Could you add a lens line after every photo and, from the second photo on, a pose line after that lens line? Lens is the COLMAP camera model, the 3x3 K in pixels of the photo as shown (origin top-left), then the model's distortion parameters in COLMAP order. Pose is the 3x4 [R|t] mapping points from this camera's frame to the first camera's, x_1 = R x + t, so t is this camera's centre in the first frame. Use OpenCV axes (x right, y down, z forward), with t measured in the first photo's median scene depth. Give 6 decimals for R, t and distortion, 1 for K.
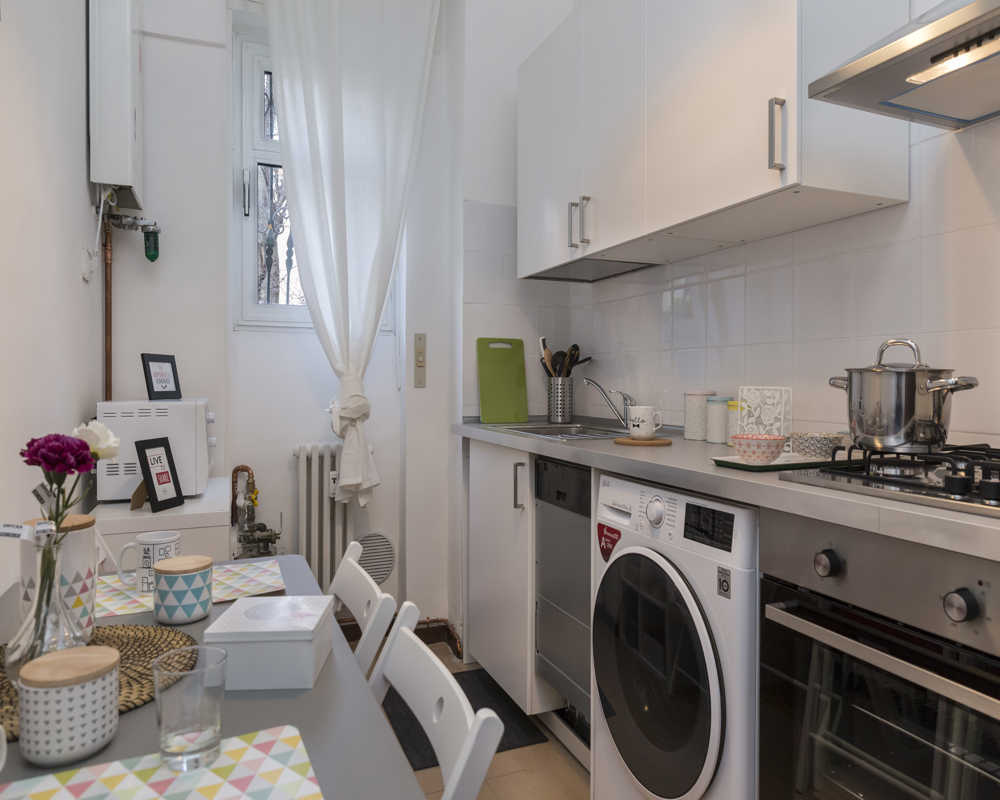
lens RADIAL K [[696.0, 0, 590.4], [0, 696.0, 380.8], [0, 0, 1]] dist [0.008929, 0.029572]
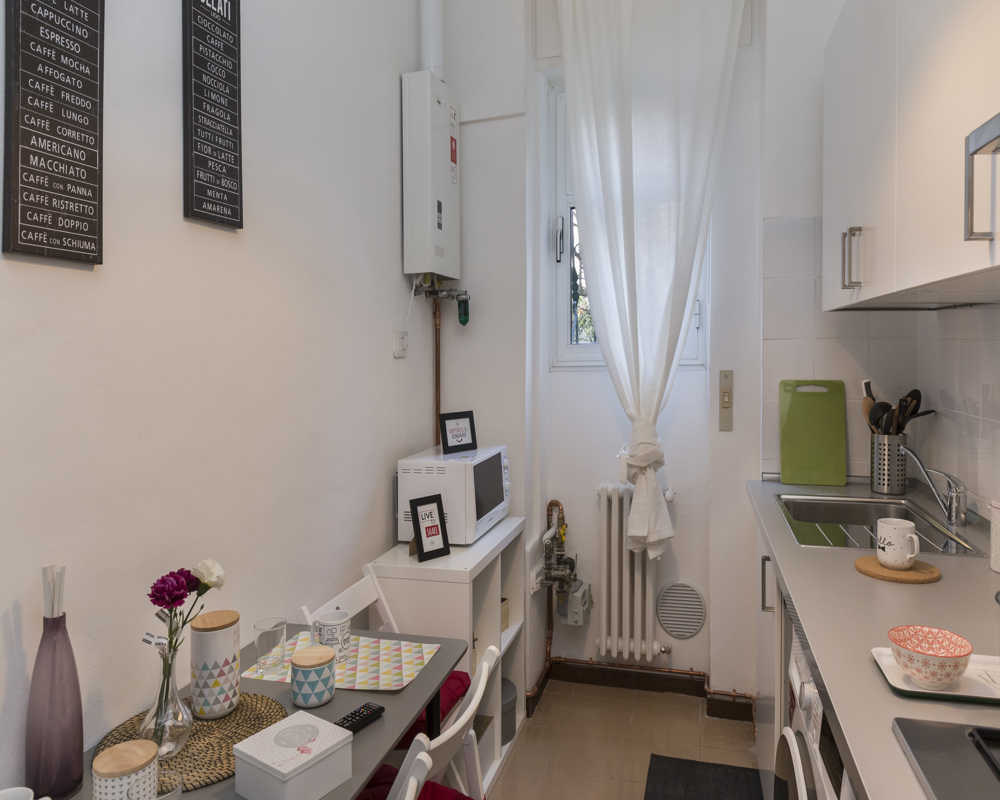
lens RADIAL K [[764.9, 0, 498.6], [0, 764.9, 377.9], [0, 0, 1]] dist [0.005887, -0.000534]
pose [[0.730068, 0.016007, -0.683187, 0.231920], [0.014350, 0.999146, 0.038744, -0.111950], [0.683224, -0.038090, 0.729215, 0.105105]]
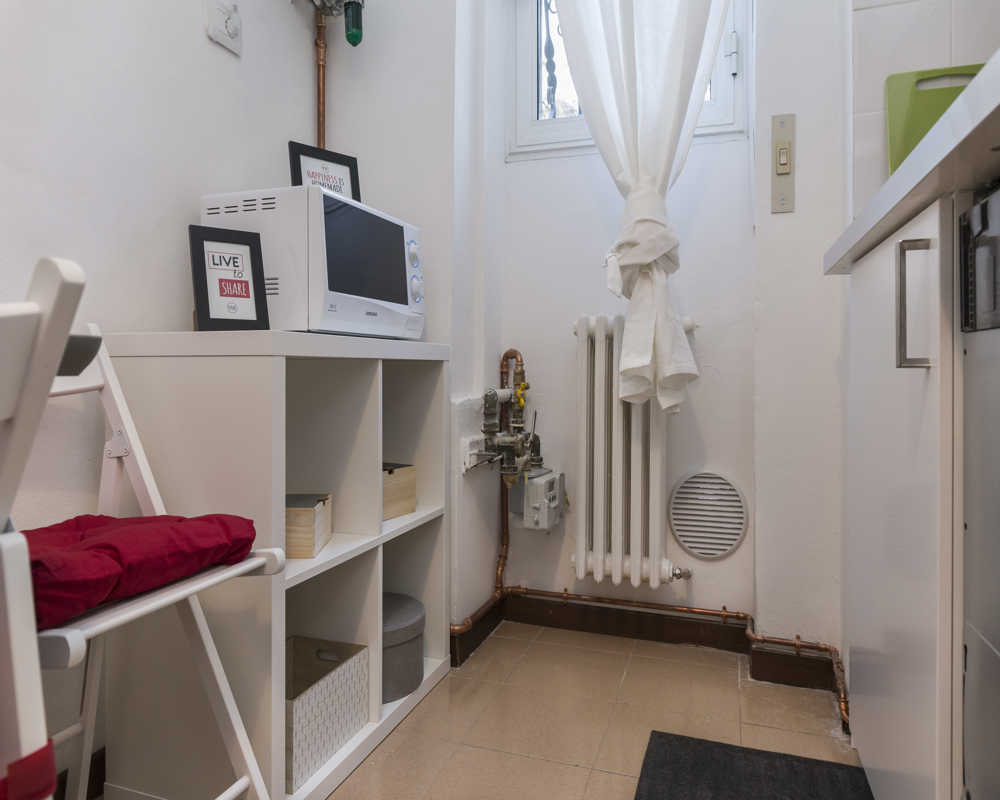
lens RADIAL K [[725.2, 0, 459.5], [0, 725.2, 395.8], [0, 0, 1]] dist [0.004506, -0.001499]
pose [[0.657473, 0.009094, -0.753423, 0.016632], [0.014842, 0.999577, 0.025018, 0.151031], [0.753332, -0.027631, 0.657060, 0.488614]]
